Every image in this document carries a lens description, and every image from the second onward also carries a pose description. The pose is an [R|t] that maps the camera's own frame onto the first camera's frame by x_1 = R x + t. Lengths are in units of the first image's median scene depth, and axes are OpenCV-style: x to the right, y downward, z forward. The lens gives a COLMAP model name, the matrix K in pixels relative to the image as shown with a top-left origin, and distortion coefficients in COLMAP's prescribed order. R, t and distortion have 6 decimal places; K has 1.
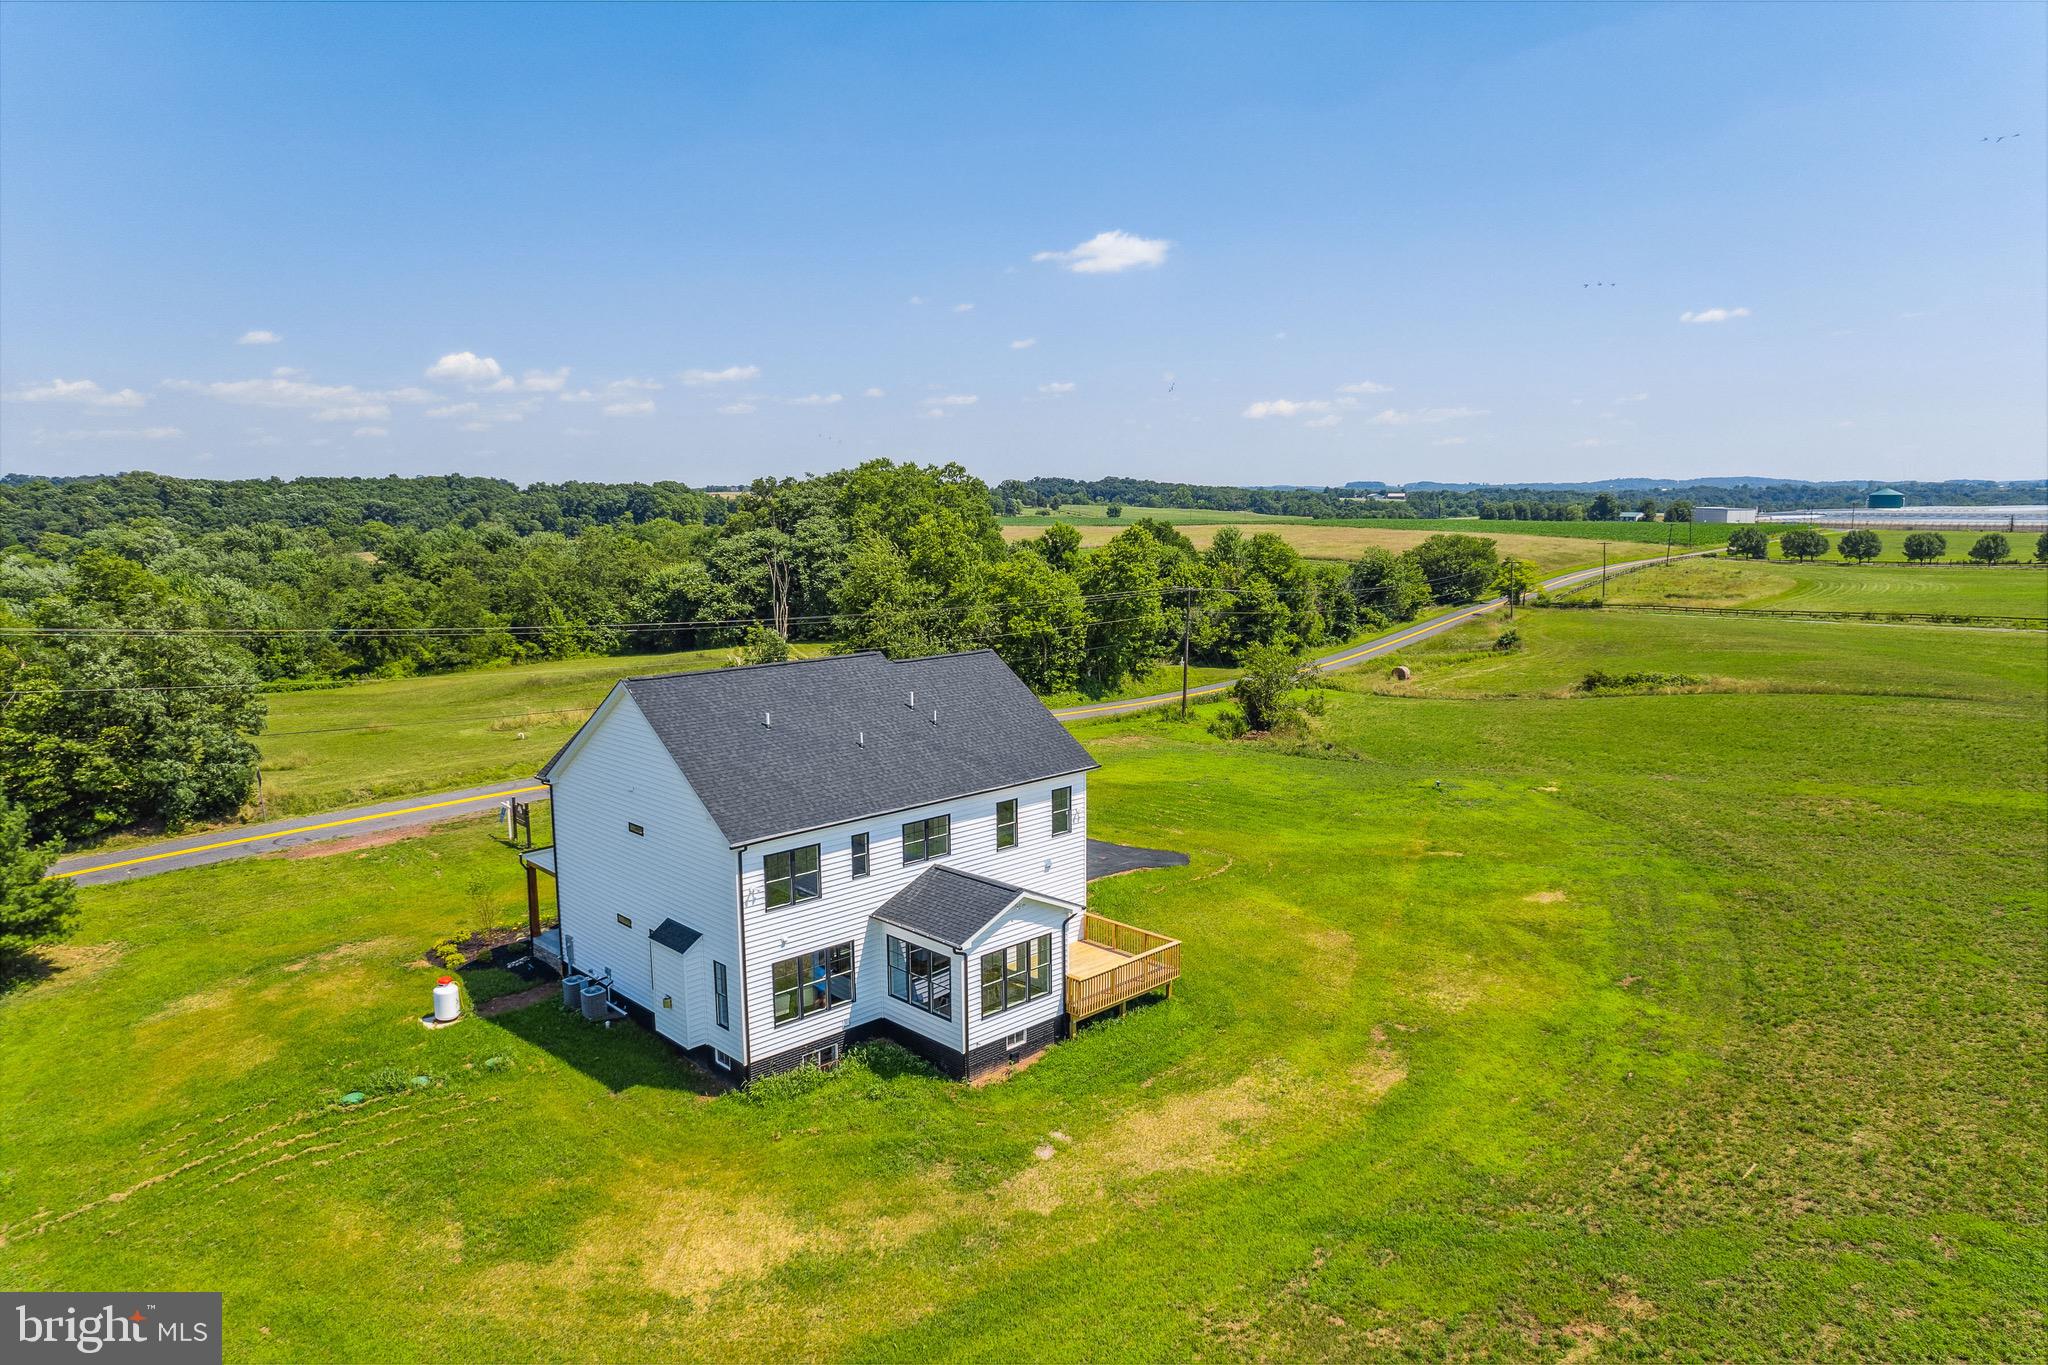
lens RADIAL K [[1304.7, 0, 1007.2], [0, 1304.7, 684.8], [0, 0, 1]] dist [-0.066833, 0.052217]
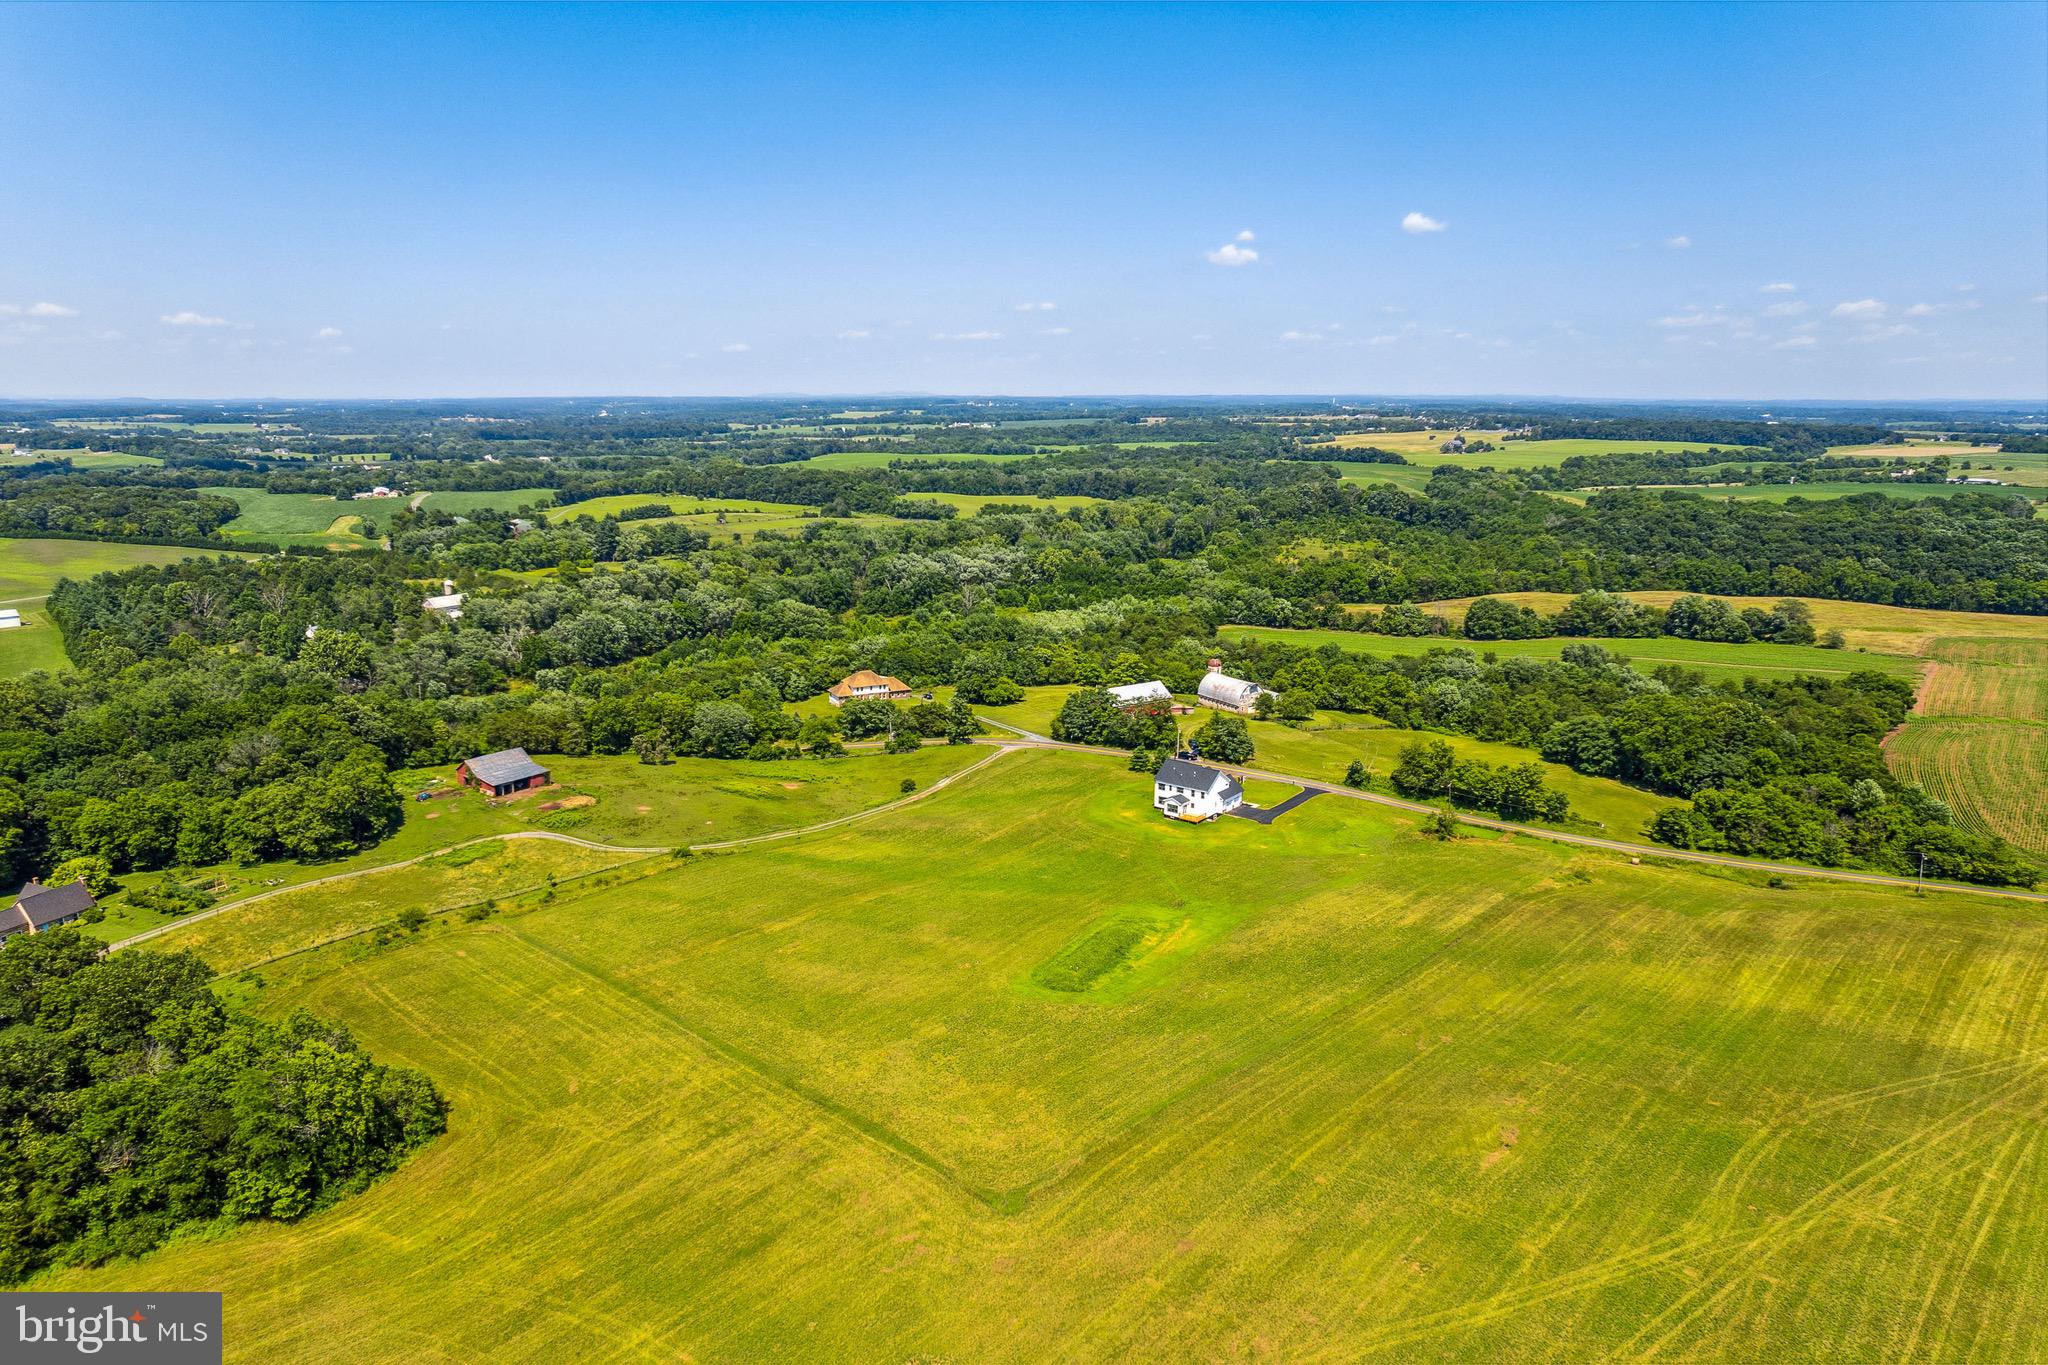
lens RADIAL K [[1304.7, 0, 1021.9], [0, 1304.7, 684.6], [0, 0, 1]] dist [-0.066833, 0.052217]
pose [[0.157062, 0.220120, -0.962745, 6.308505], [-0.148413, 0.969035, 0.197346, -1.663031], [0.976373, 0.111889, 0.184867, -1.230886]]
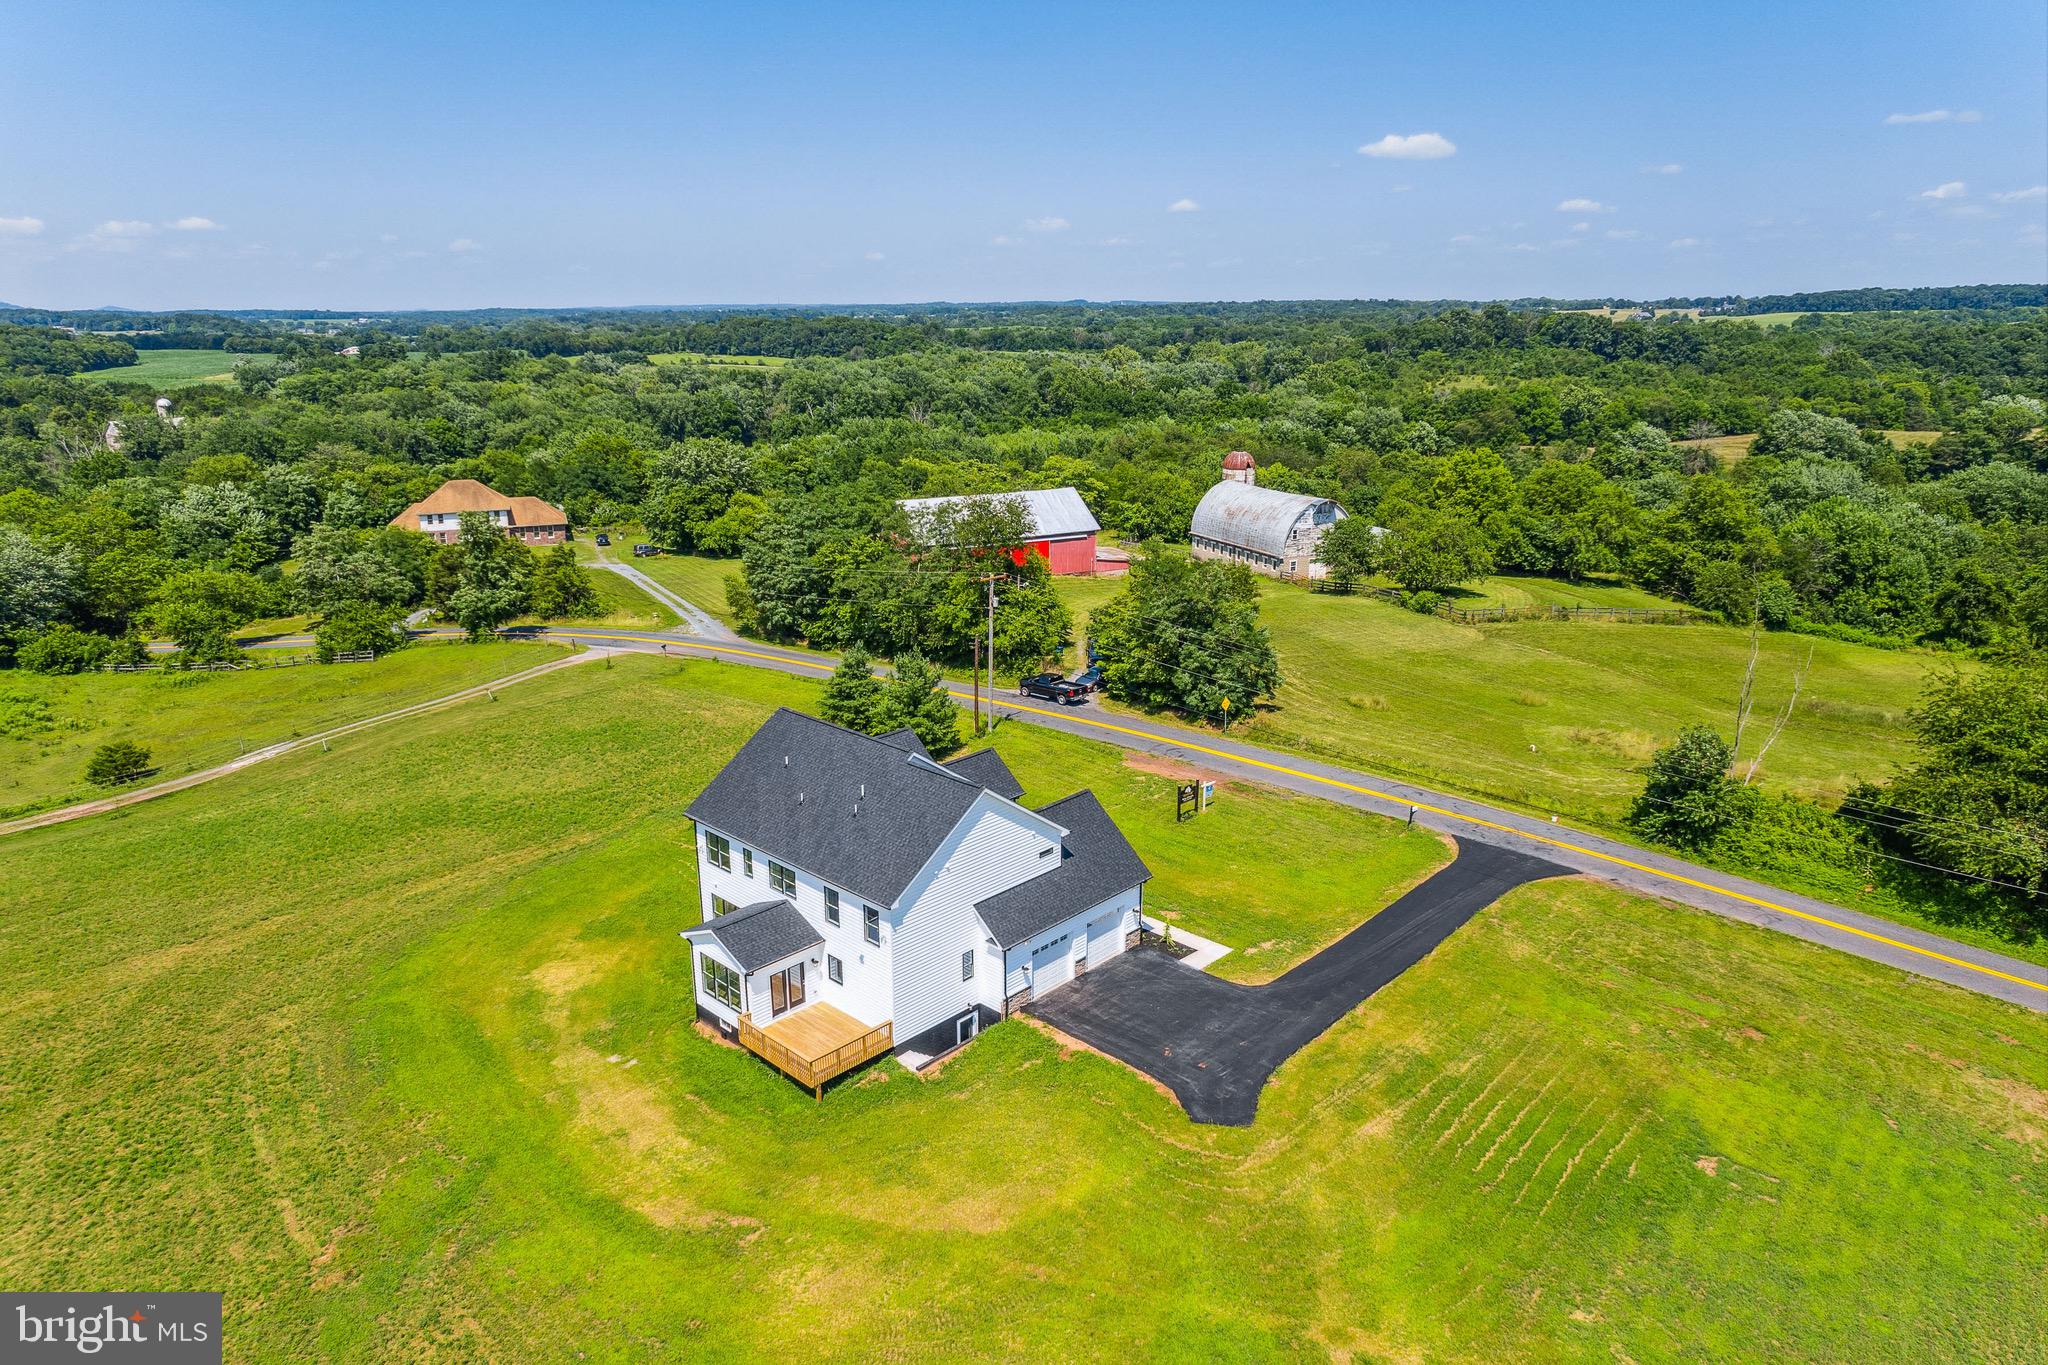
lens RADIAL K [[1304.7, 0, 1016.7], [0, 1304.7, 680.3], [0, 0, 1]] dist [-0.066833, 0.052217]
pose [[0.048641, 0.280848, -0.958519, 1.139549], [-0.141999, 0.951852, 0.271689, -0.464348], [0.988671, 0.122893, 0.086179, 1.012313]]
